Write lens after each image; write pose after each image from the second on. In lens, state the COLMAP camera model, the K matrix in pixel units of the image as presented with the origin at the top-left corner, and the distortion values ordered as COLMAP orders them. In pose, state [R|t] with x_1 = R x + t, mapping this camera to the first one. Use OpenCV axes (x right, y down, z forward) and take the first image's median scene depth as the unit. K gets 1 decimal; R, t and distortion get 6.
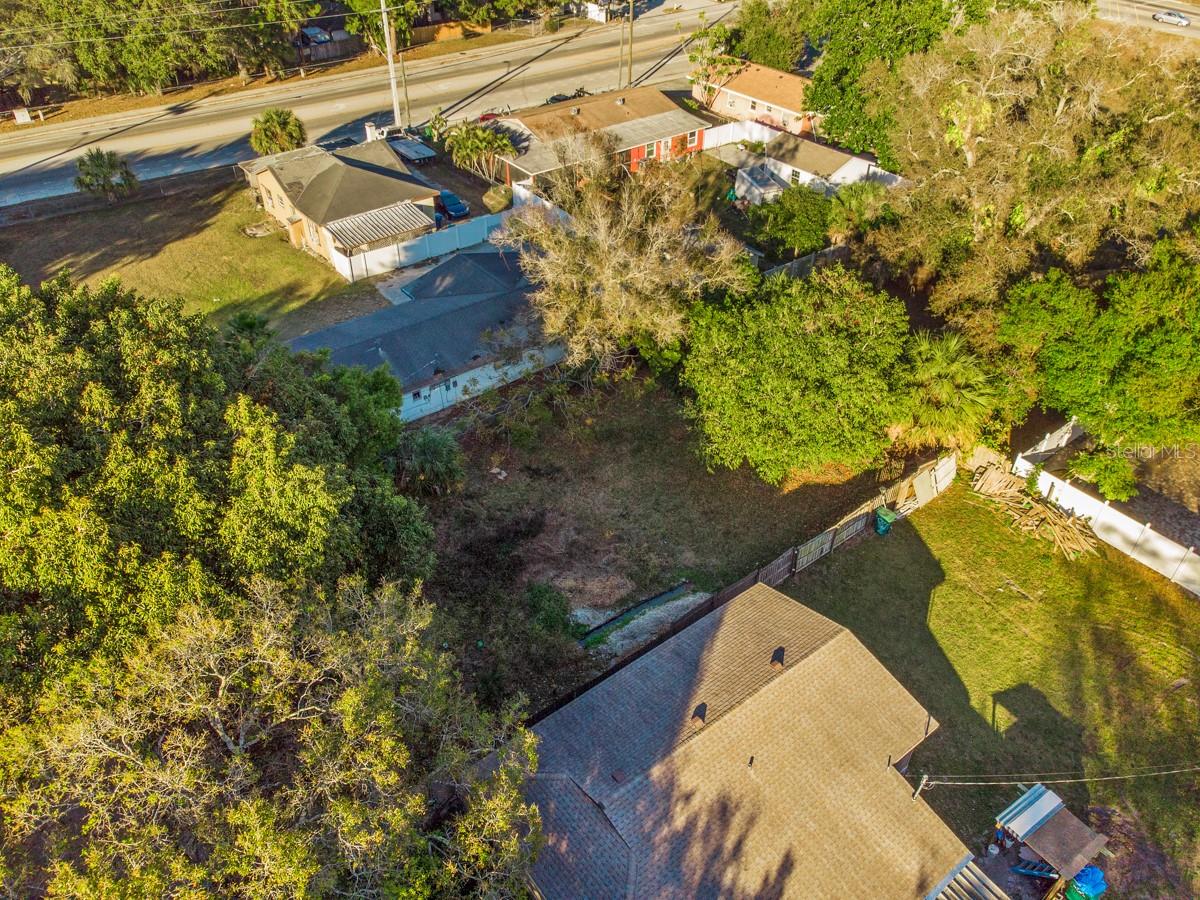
lens RADIAL K [[894.3, 0, 600.0], [0, 894.3, 450.0], [0, 0, 1]] dist [0.002032, 0.002253]
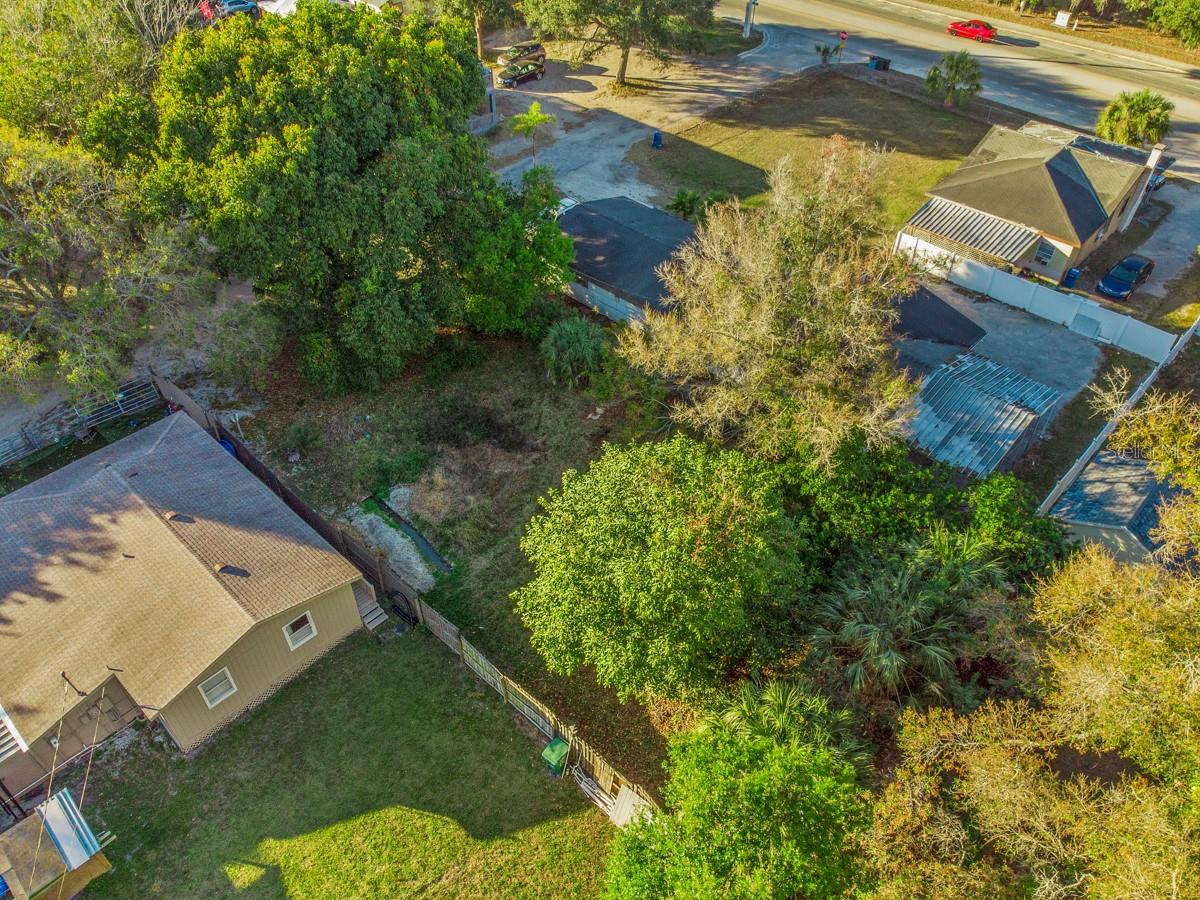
lens RADIAL K [[894.3, 0, 600.0], [0, 894.3, 450.0], [0, 0, 1]] dist [0.002032, 0.002253]
pose [[0.140919, 0.668999, -0.729782, 0.969243], [-0.608082, 0.640195, 0.469454, -0.632713], [0.781267, 0.377613, 0.497021, 0.805180]]
